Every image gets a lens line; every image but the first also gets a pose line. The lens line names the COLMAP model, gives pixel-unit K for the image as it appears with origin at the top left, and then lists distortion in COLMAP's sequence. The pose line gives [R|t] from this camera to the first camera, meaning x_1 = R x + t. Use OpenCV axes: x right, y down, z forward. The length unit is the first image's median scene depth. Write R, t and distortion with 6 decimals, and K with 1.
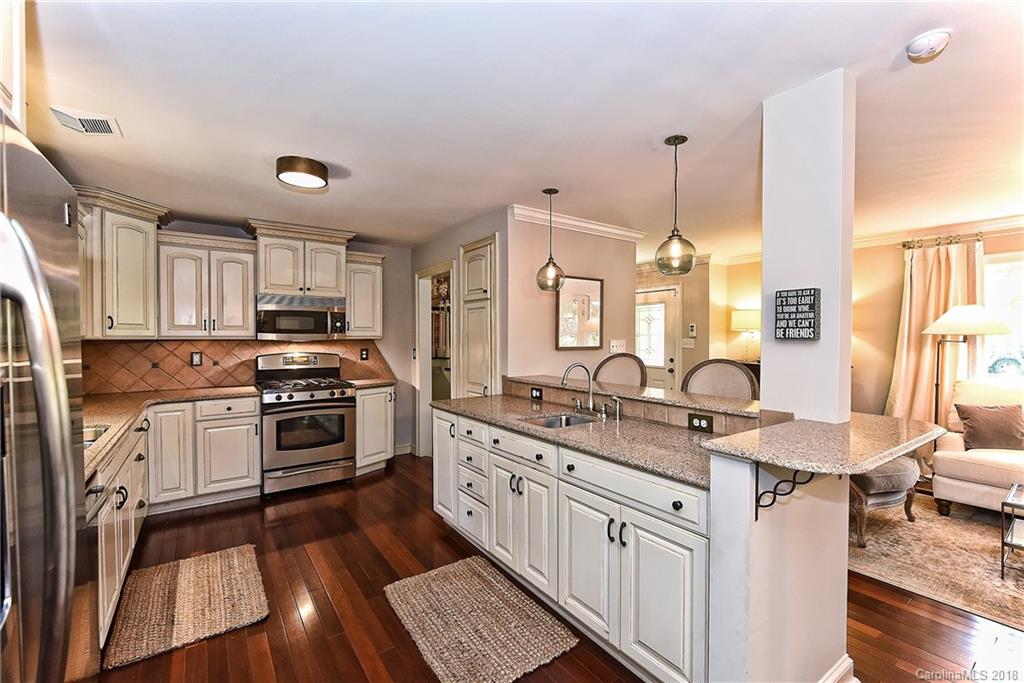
lens RADIAL K [[434.3, 0, 509.9], [0, 434.3, 341.7], [0, 0, 1]] dist [-0.007926, -0.000962]
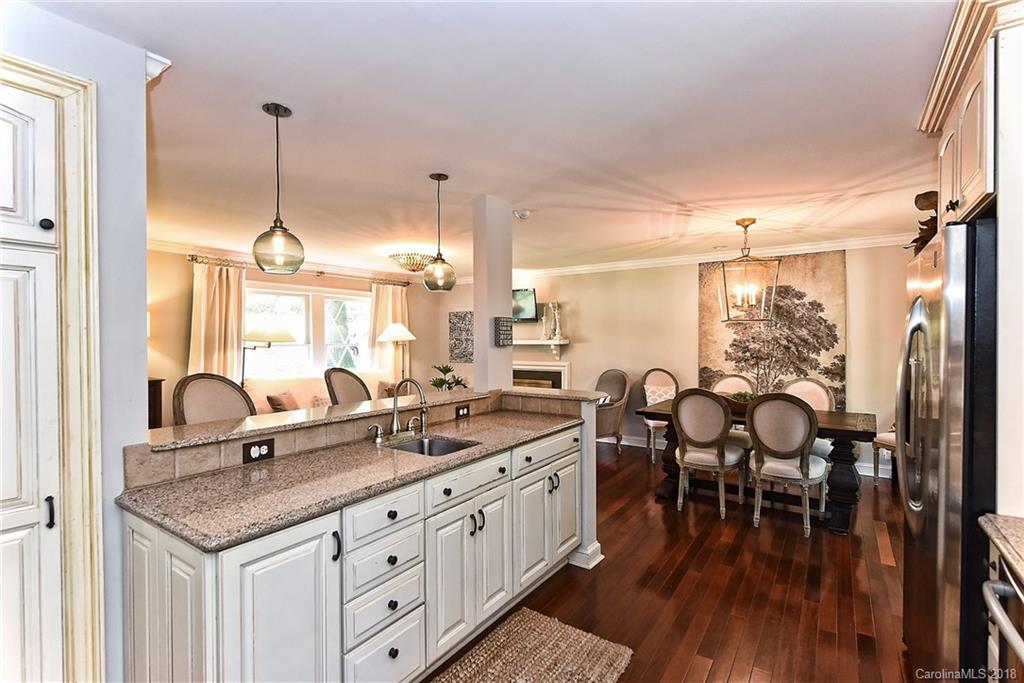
lens RADIAL K [[479.5, 0, 517.8], [0, 479.5, 342.5], [0, 0, 1]] dist [0.001573, 0.000530]
pose [[-0.358887, -0.005814, 0.933363, -0.535847], [0.017695, 0.999759, 0.013031, -0.020073], [-0.933213, 0.021192, -0.358698, 0.758255]]
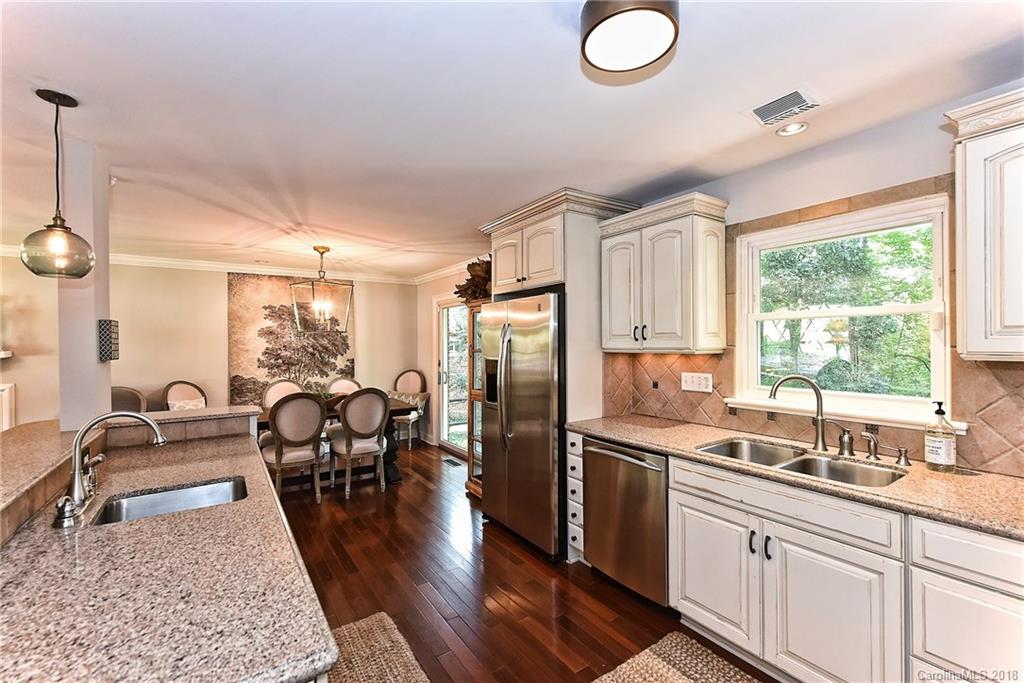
lens RADIAL K [[432.5, 0, 513.6], [0, 432.5, 343.0], [0, 0, 1]] dist [0.003802, -0.000054]
pose [[-0.999792, 0.009503, 0.018030, -0.246933], [0.009778, 0.999837, 0.015174, -0.028960], [-0.017883, 0.015347, -0.999722, 1.034566]]
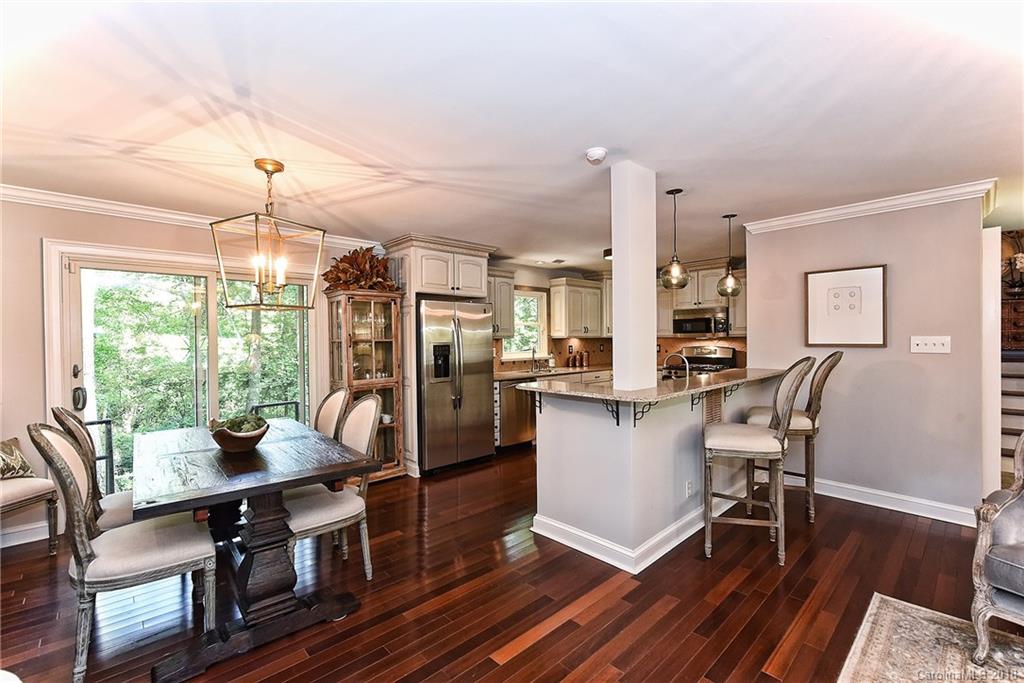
lens RADIAL K [[434.3, 0, 511.8], [0, 434.3, 344.4], [0, 0, 1]] dist [-0.007926, -0.000962]
pose [[0.129170, 0.012236, -0.991547, 0.991414], [-0.001675, 0.999925, 0.012121, 0.002758], [0.991621, 0.000095, 0.129181, 0.184175]]
